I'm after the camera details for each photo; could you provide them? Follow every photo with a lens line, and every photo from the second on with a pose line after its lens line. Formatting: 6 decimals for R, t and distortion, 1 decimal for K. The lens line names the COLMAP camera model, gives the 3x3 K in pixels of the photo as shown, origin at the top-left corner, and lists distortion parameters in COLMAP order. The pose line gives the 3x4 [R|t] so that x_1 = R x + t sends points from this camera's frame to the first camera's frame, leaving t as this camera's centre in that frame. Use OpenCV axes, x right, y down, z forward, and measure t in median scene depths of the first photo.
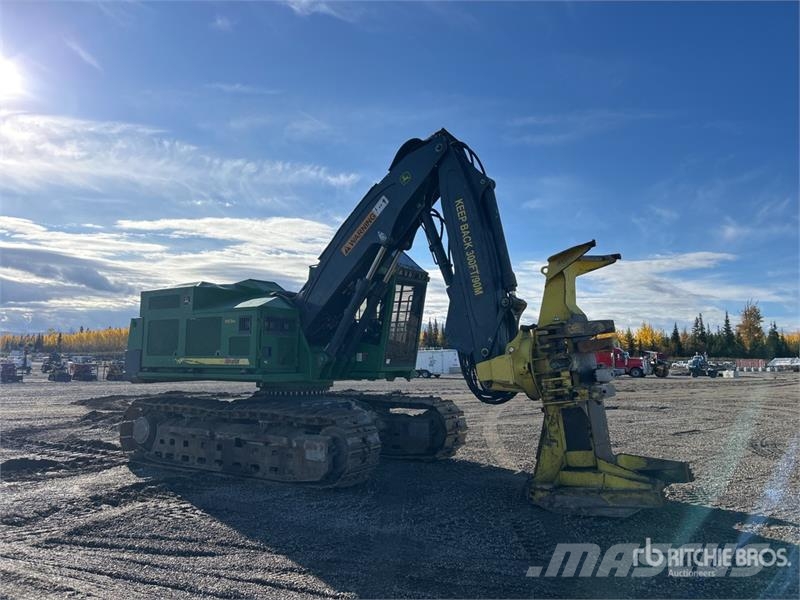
lens RADIAL K [[583.5, 0, 400.5], [0, 583.5, 304.3], [0, 0, 1]] dist [0.067120, -0.091130]
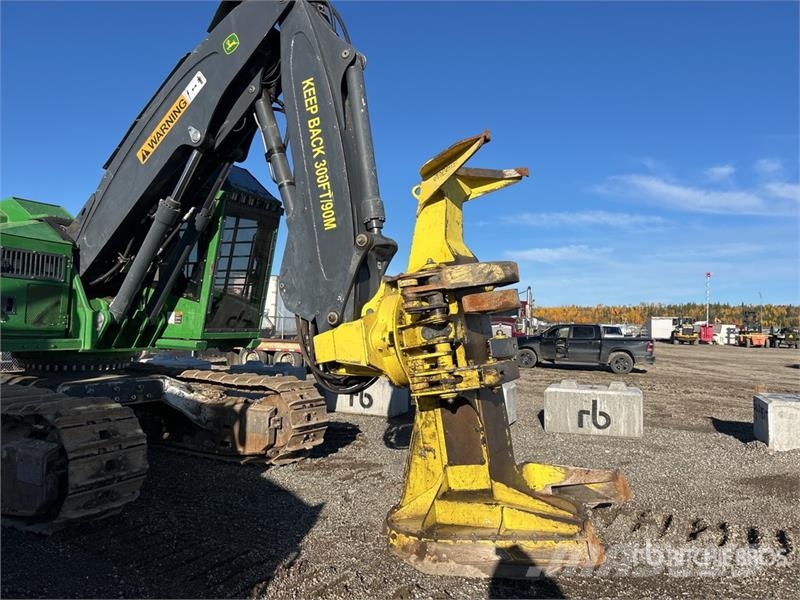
lens RADIAL K [[583.5, 0, 400.5], [0, 583.5, 304.3], [0, 0, 1]] dist [0.067120, -0.091130]
pose [[0.993238, 0.037082, 0.110012, 0.131573], [-0.041952, 0.998225, 0.042283, 0.036114], [-0.108249, -0.046612, 0.993030, 0.311421]]
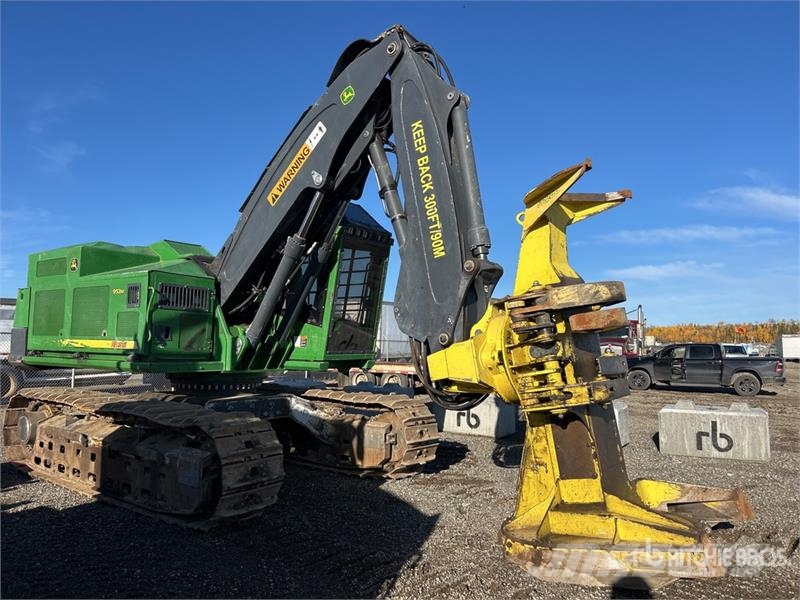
lens RADIAL K [[583.5, 0, 400.5], [0, 583.5, 304.3], [0, 0, 1]] dist [0.067120, -0.091130]
pose [[0.998003, 0.014900, -0.061388, 0.120879], [-0.014452, 0.999866, 0.007733, 0.035808], [0.061495, -0.006831, 0.998084, 0.270613]]
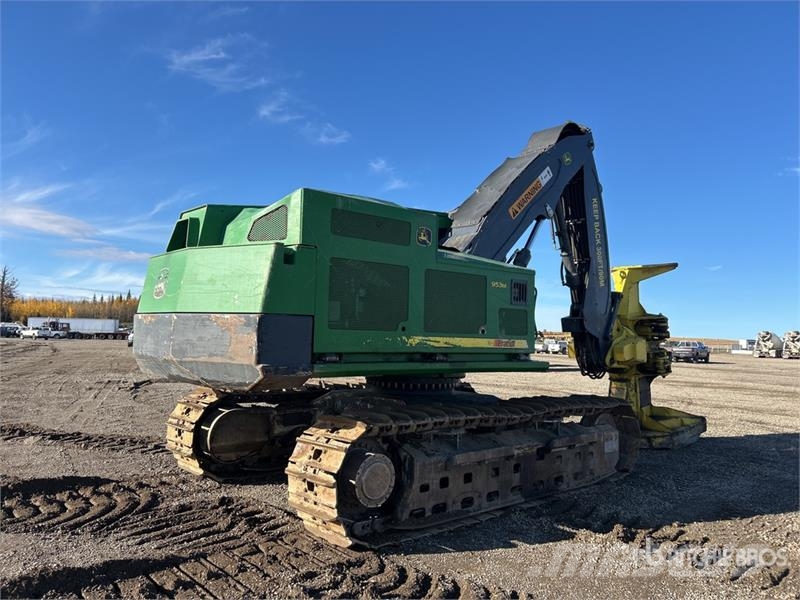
lens RADIAL K [[583.5, 0, 400.5], [0, 583.5, 304.3], [0, 0, 1]] dist [0.067120, -0.091130]
pose [[0.298889, 0.054089, 0.952754, -0.986285], [-0.113789, 0.993289, -0.020693, 0.080163], [-0.947479, -0.102228, 0.303038, 0.914447]]
